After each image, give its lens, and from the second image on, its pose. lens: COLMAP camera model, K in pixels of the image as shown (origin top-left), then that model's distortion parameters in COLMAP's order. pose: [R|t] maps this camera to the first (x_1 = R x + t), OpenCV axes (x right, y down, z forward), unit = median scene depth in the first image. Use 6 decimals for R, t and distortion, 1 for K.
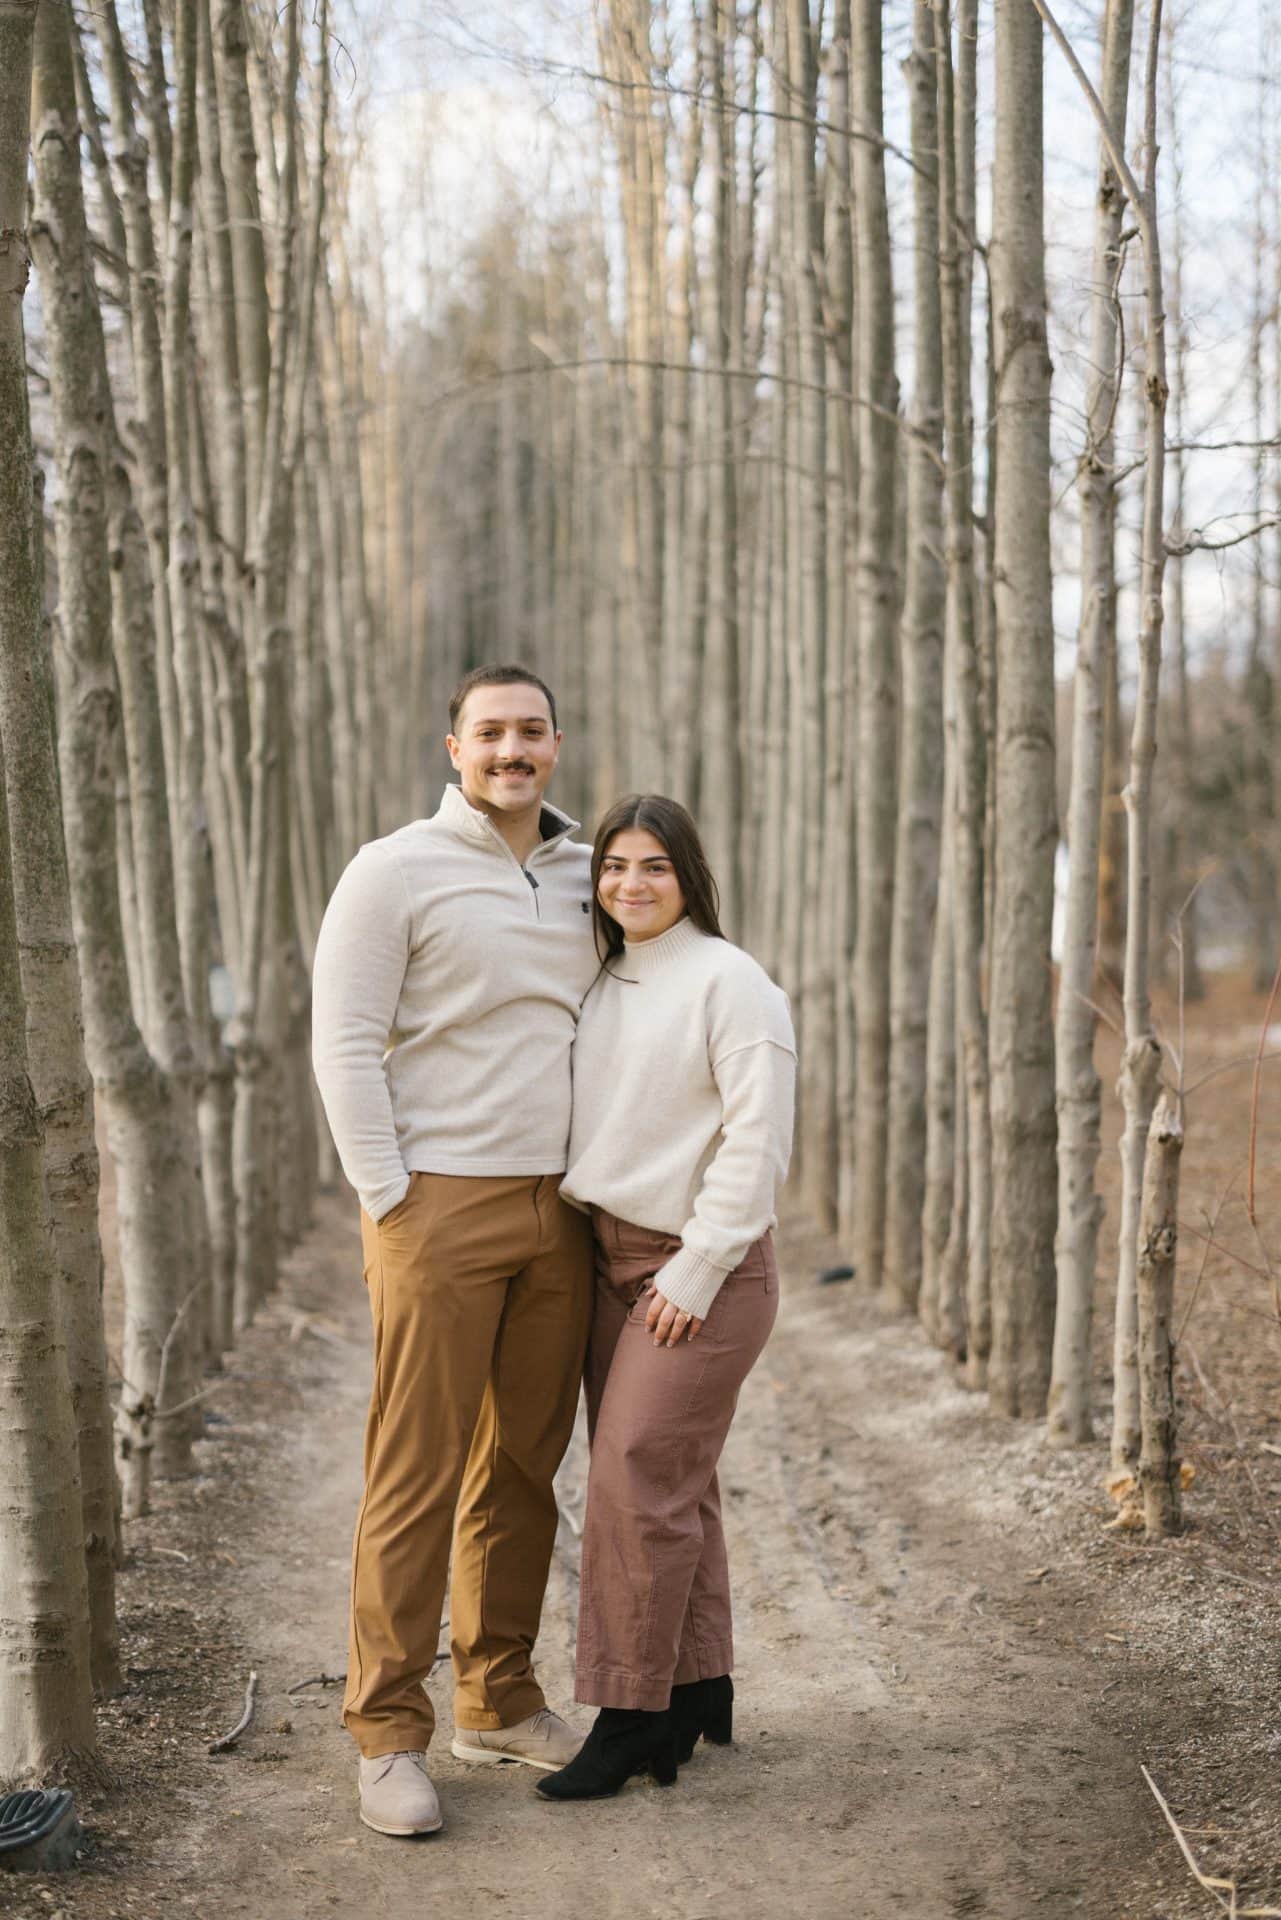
lens RADIAL K [[3280.4, 0, 644.2], [0, 3280.4, 896.8], [0, 0, 1]] dist [0.018092, 0.020132]
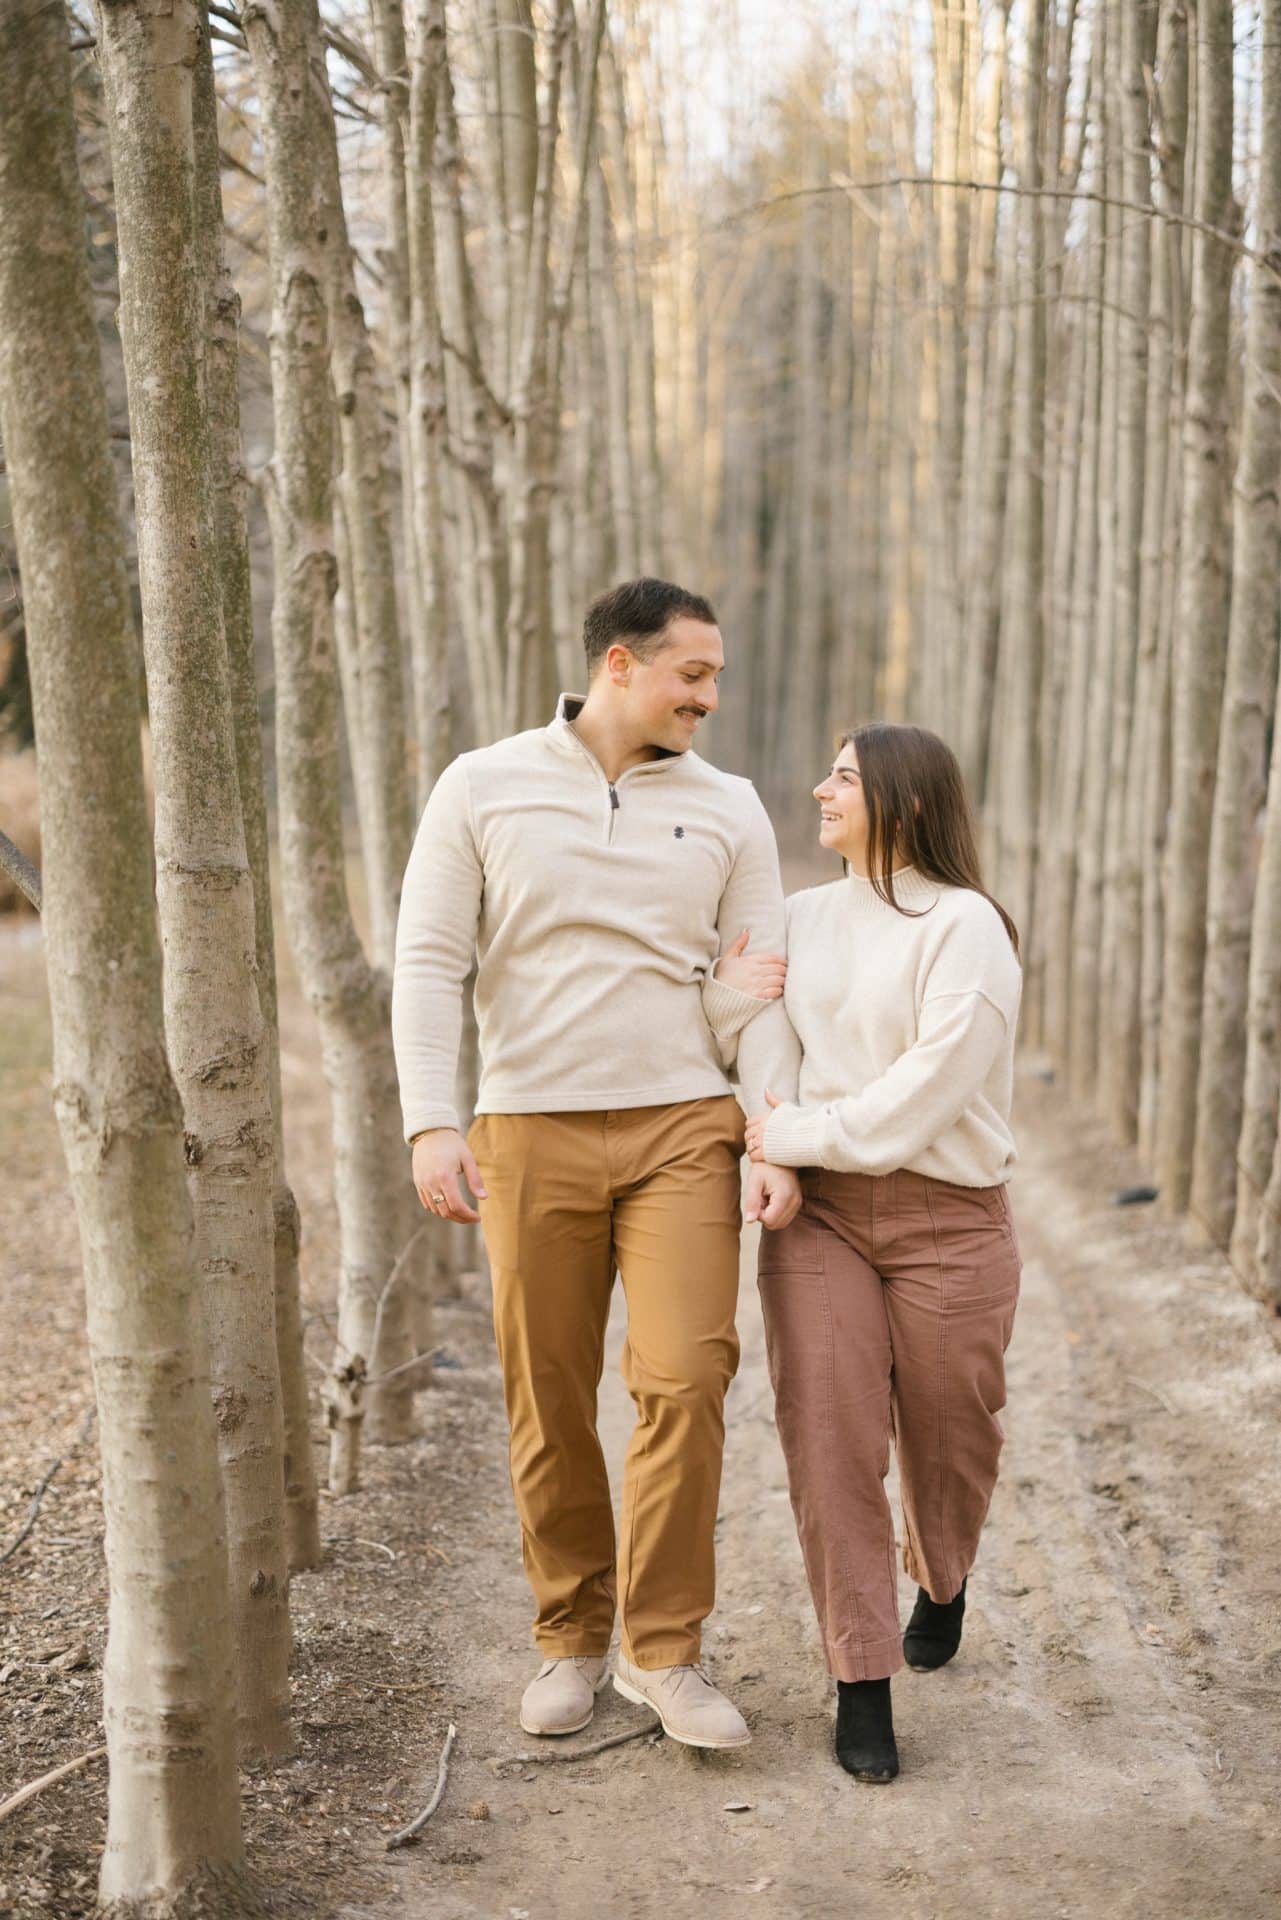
lens RADIAL K [[3285.8, 0, 594.6], [0, 3285.8, 987.5], [0, 0, 1]] dist [0.009123, 0.123705]
pose [[0.994540, 0.025516, -0.101187, -0.000943], [-0.018258, 0.997236, 0.072016, -0.011381], [0.102745, -0.069775, 0.992257, 0.123948]]
